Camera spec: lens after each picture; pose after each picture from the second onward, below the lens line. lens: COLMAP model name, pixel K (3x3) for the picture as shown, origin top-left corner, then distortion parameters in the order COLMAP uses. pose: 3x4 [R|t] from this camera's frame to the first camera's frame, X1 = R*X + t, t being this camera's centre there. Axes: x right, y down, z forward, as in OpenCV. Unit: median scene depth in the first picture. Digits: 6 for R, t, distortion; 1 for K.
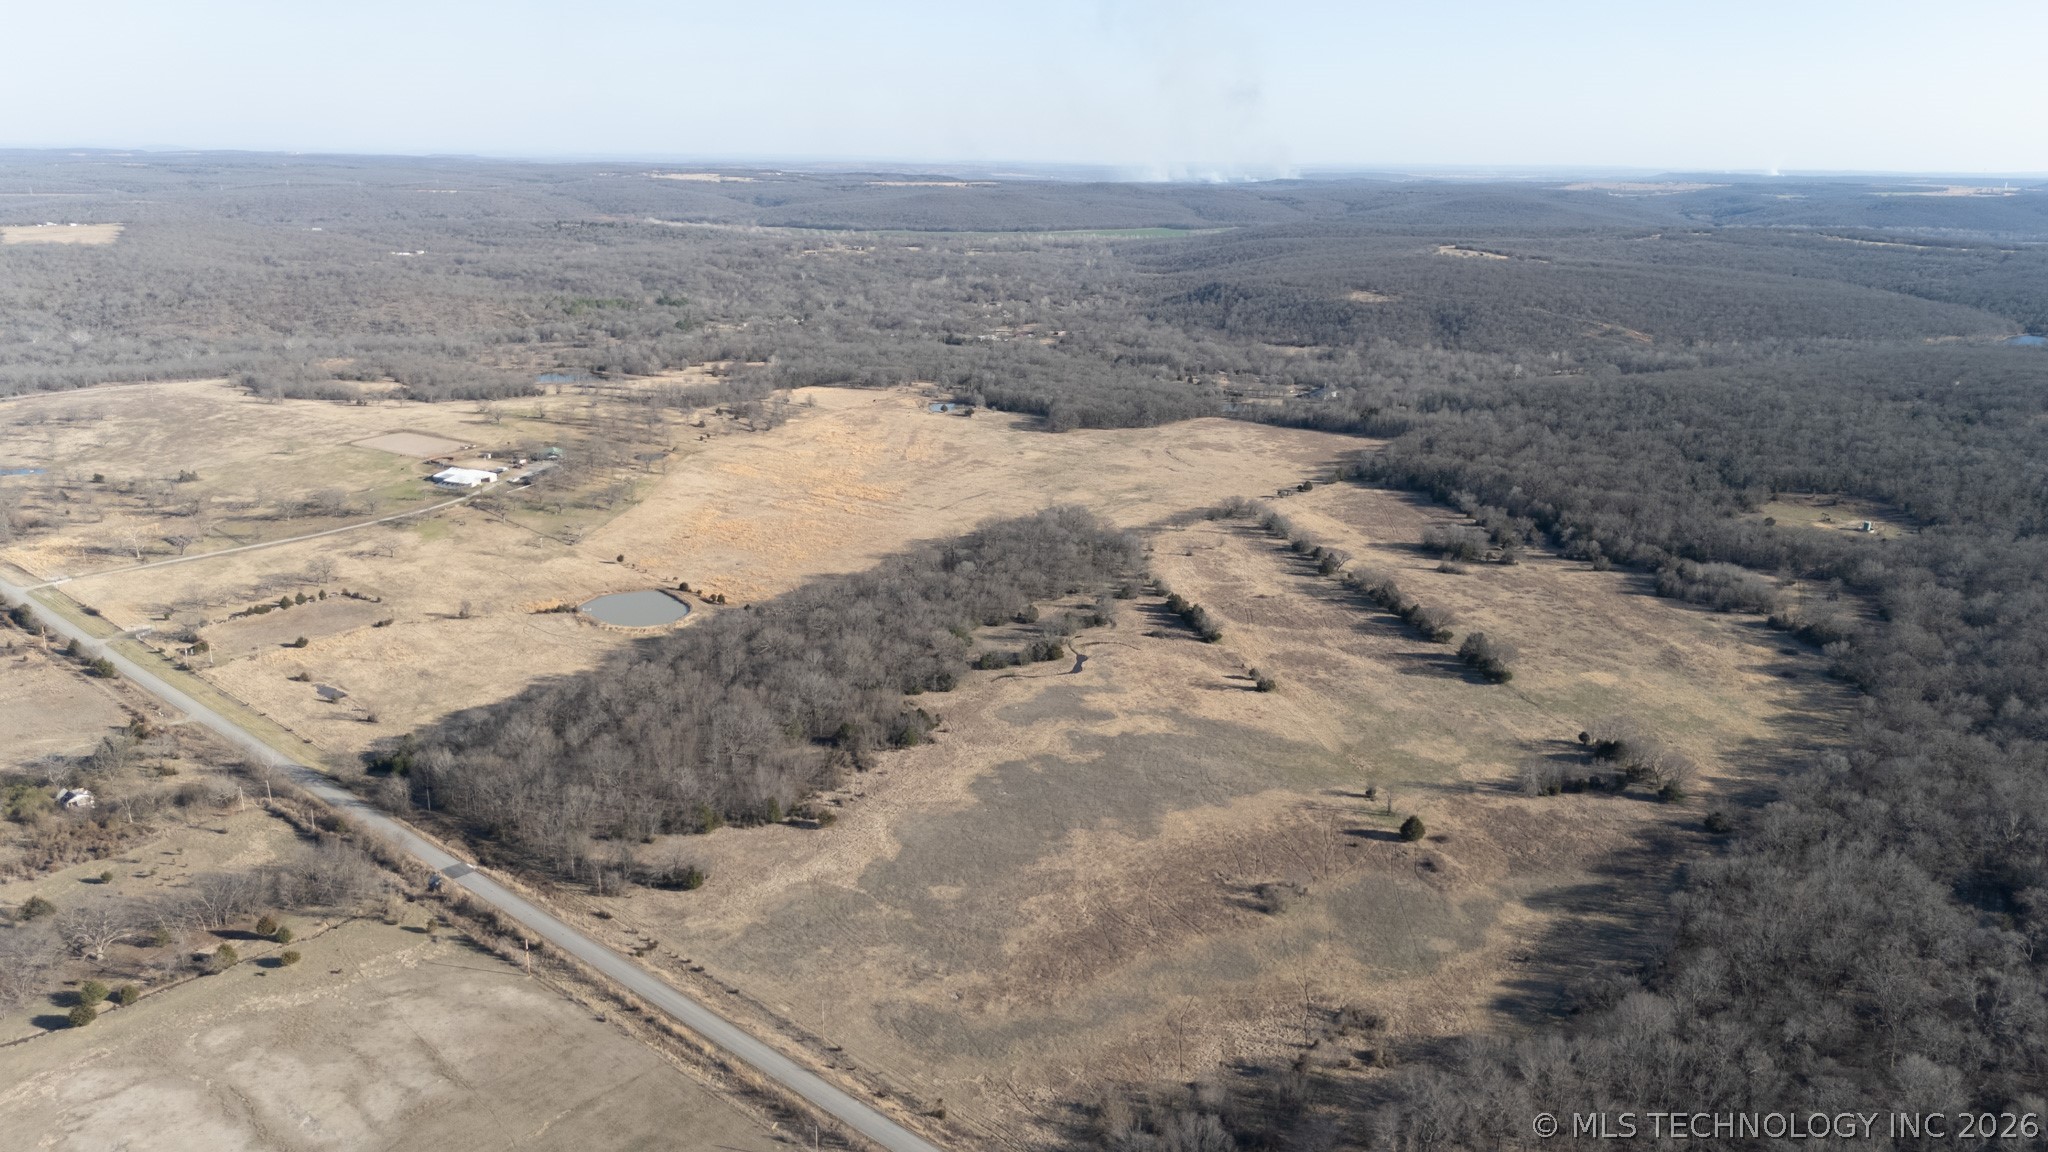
lens RADIAL K [[1493.6, 0, 1018.2], [0, 1493.6, 577.4], [0, 0, 1]] dist [0.103827, -0.114968]
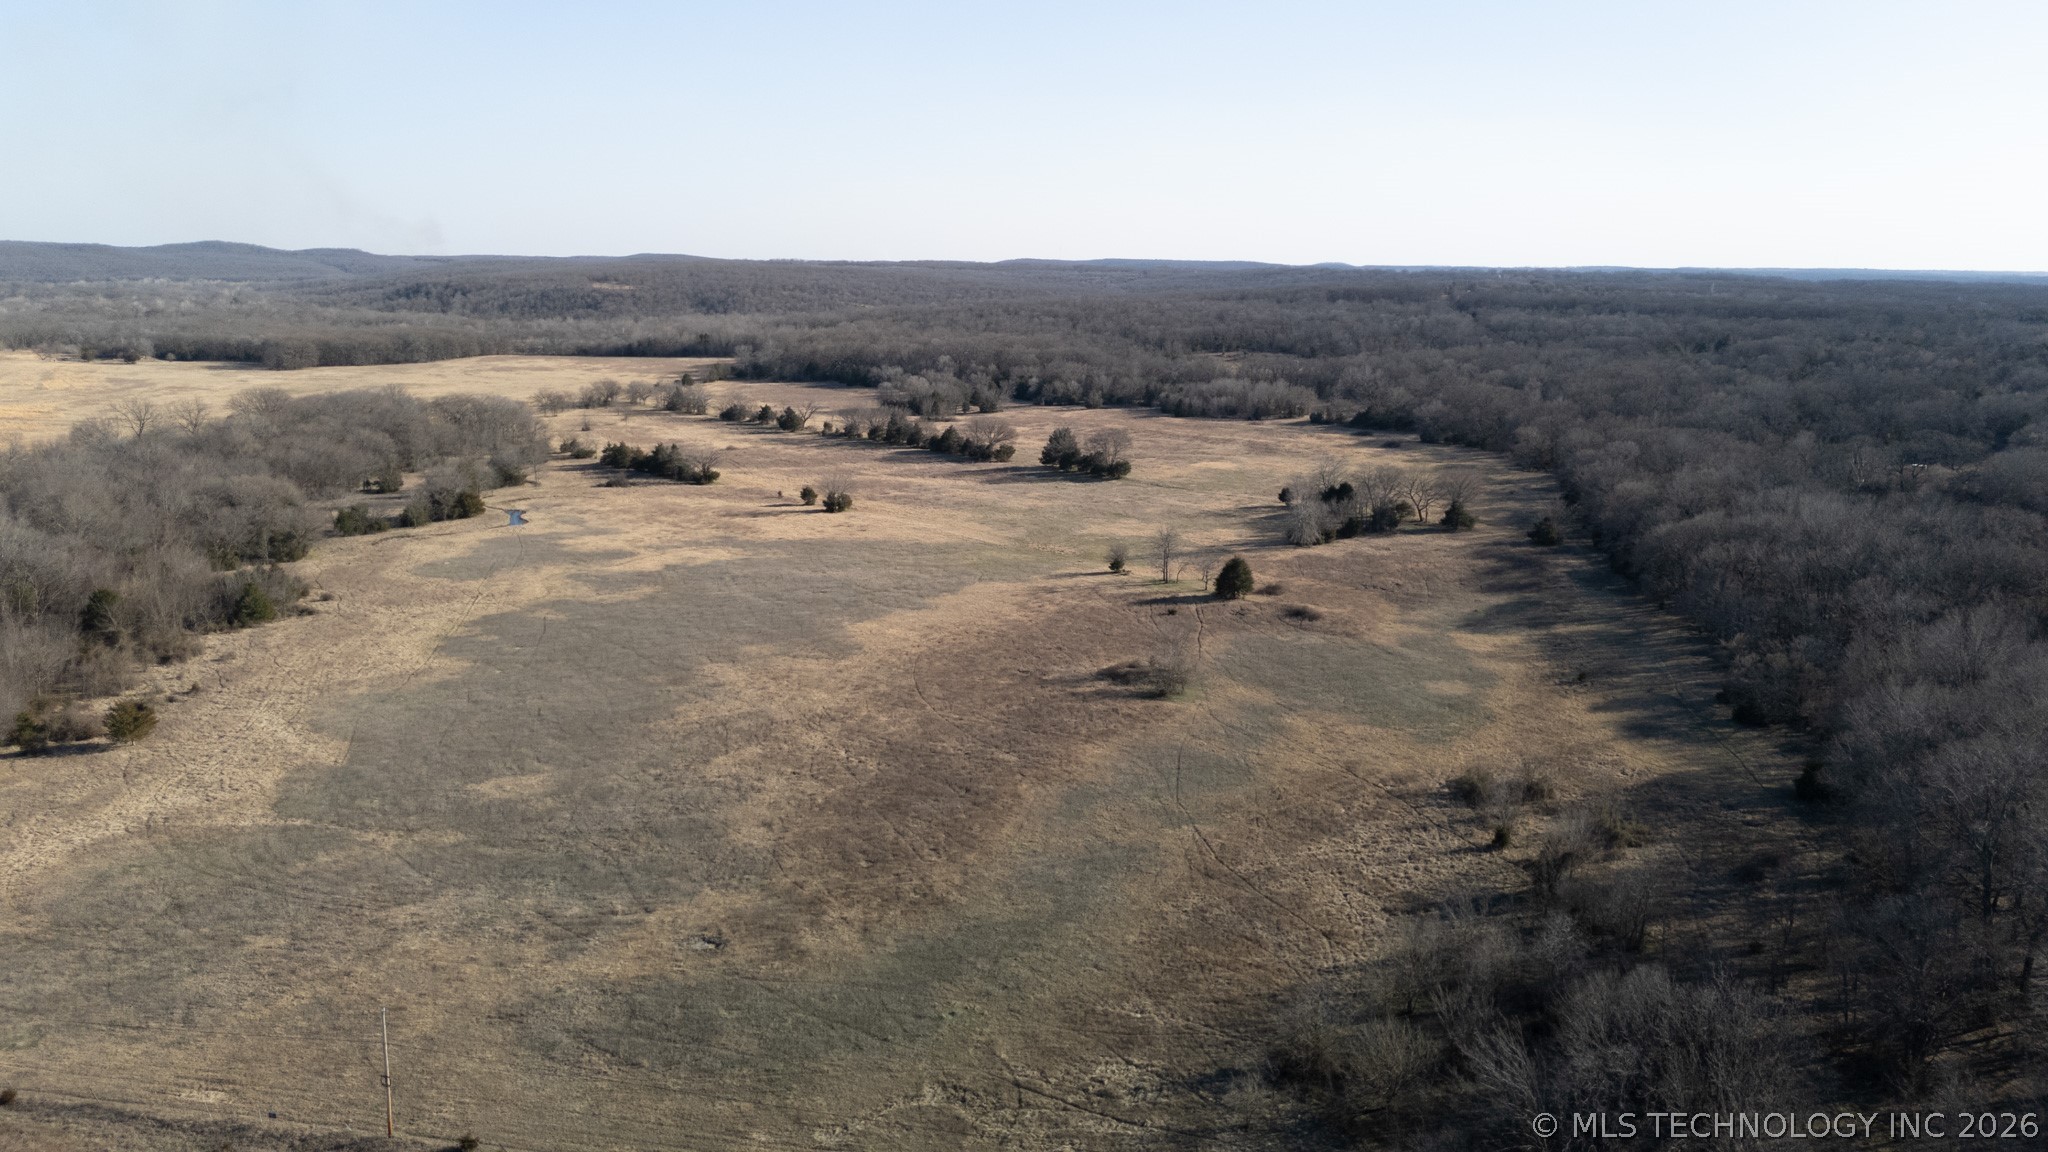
lens RADIAL K [[1493.6, 0, 1018.2], [0, 1493.6, 577.4], [0, 0, 1]] dist [0.103827, -0.114968]
pose [[0.855553, -0.106498, 0.506643, -0.099455], [0.140109, 0.989724, -0.028555, 0.131390], [-0.498396, 0.095416, 0.861683, 0.391932]]
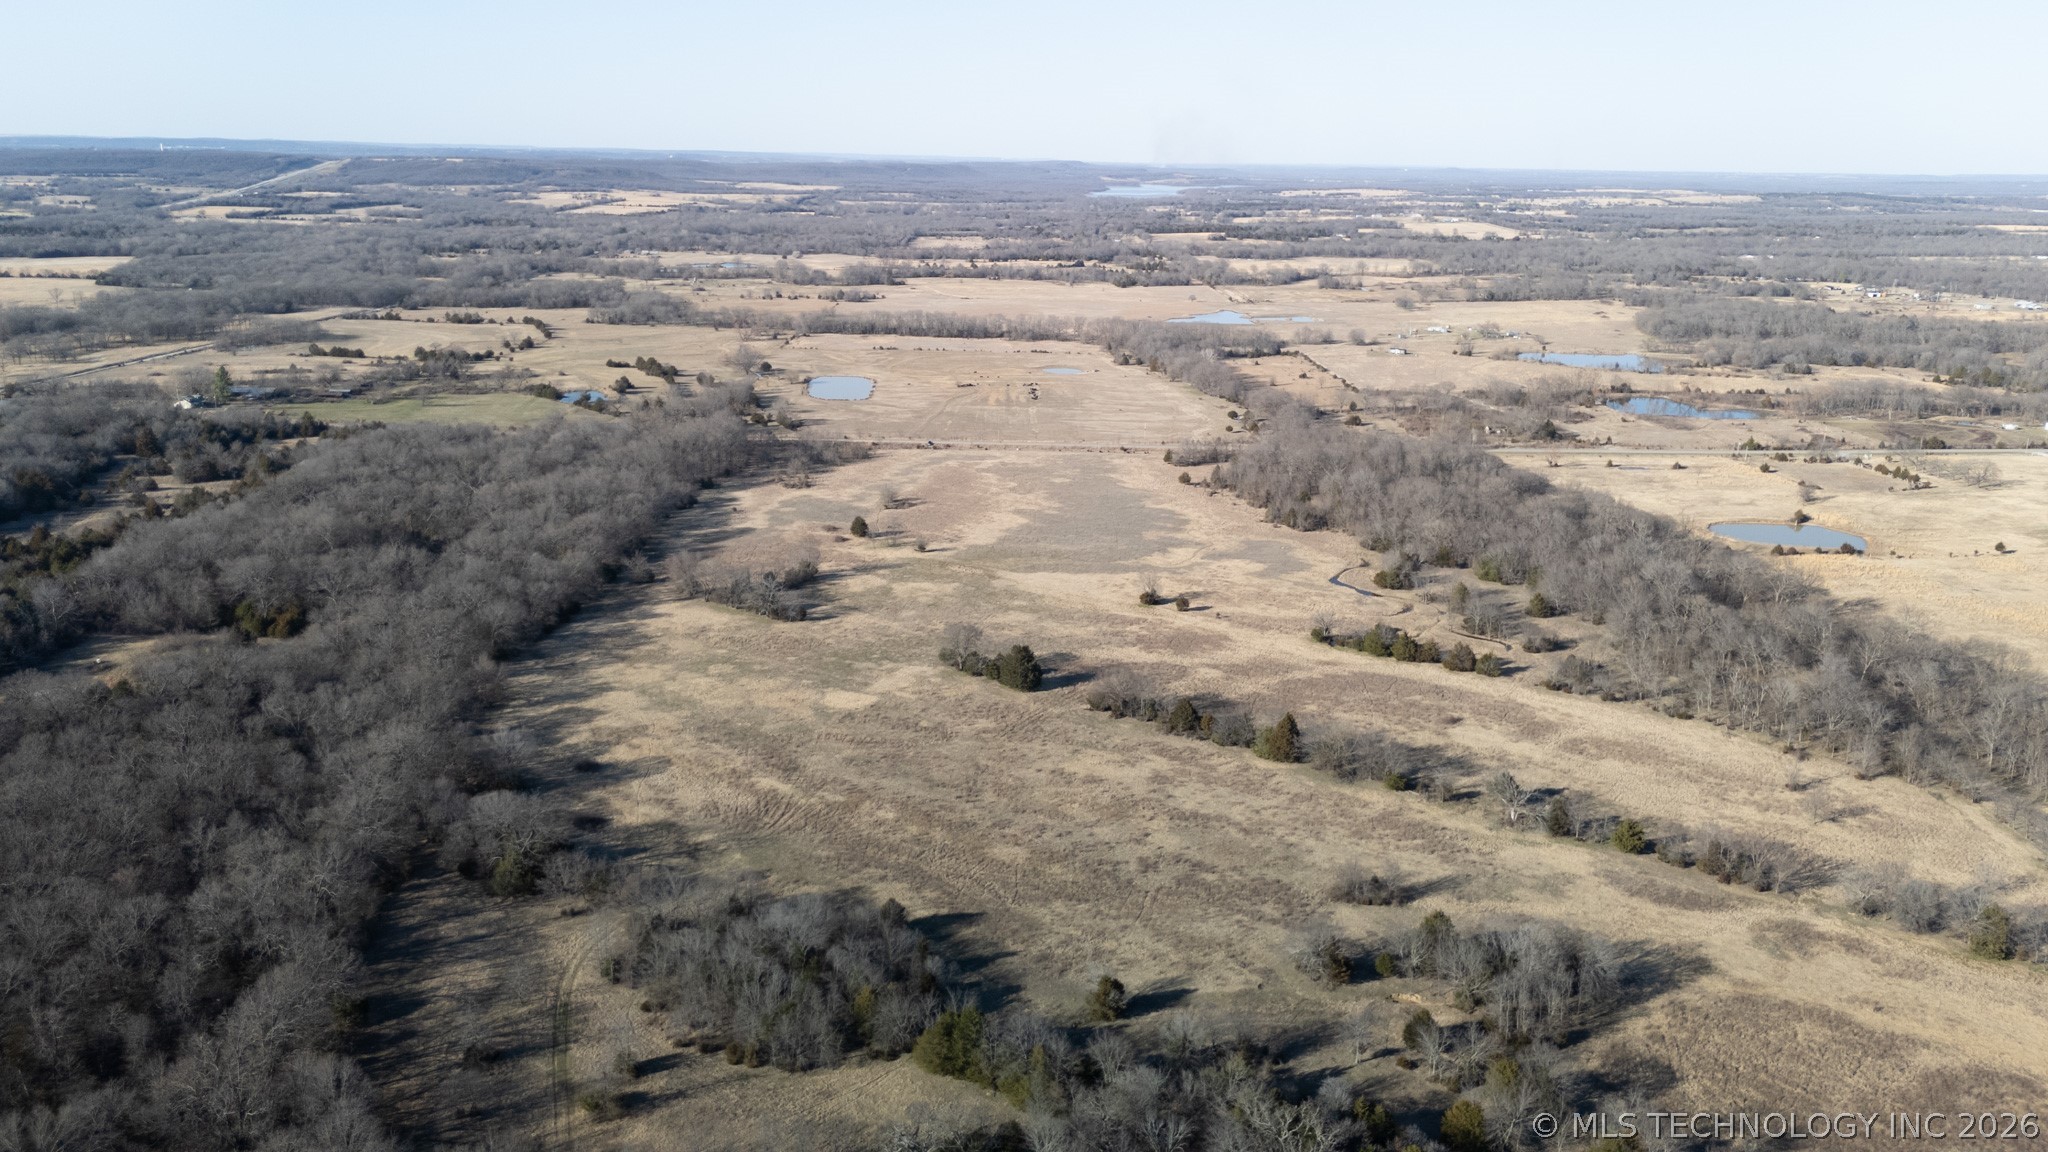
lens RADIAL K [[1520.8, 0, 1024.0], [0, 1520.8, 576.0], [0, 0, 1]] dist [0.130184, -0.201439]
pose [[-0.737263, 0.157204, -0.657062, 0.755718], [-0.215830, 0.866786, 0.449556, -0.295521], [0.640204, 0.473254, -0.605120, 1.426238]]
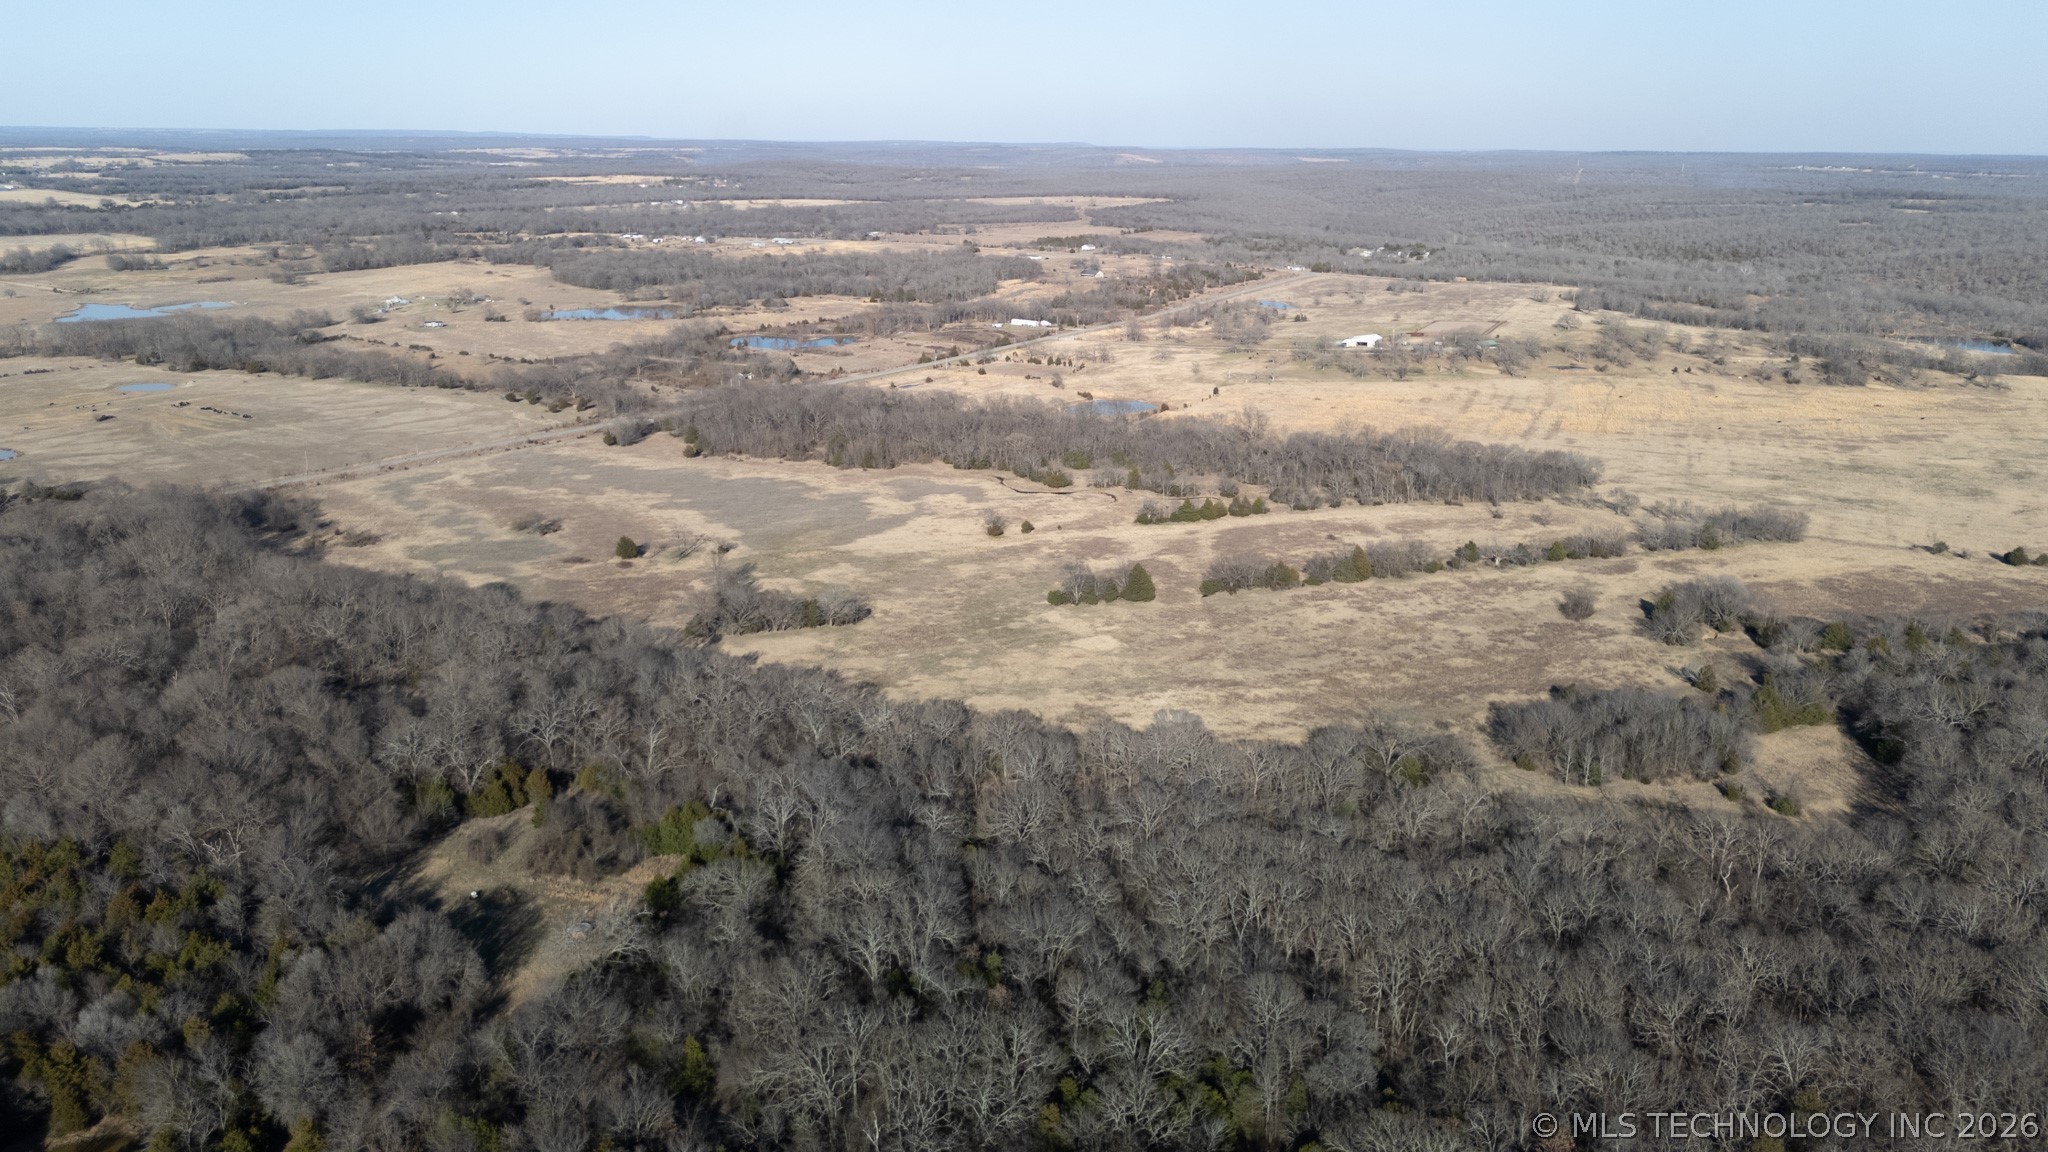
lens RADIAL K [[1493.6, 0, 1018.2], [0, 1493.6, 577.4], [0, 0, 1]] dist [0.103827, -0.114968]
pose [[0.135346, 0.273547, -0.952289, 1.063679], [-0.287964, 0.930504, 0.226362, -0.116870], [0.948029, 0.243587, 0.204712, 0.805784]]
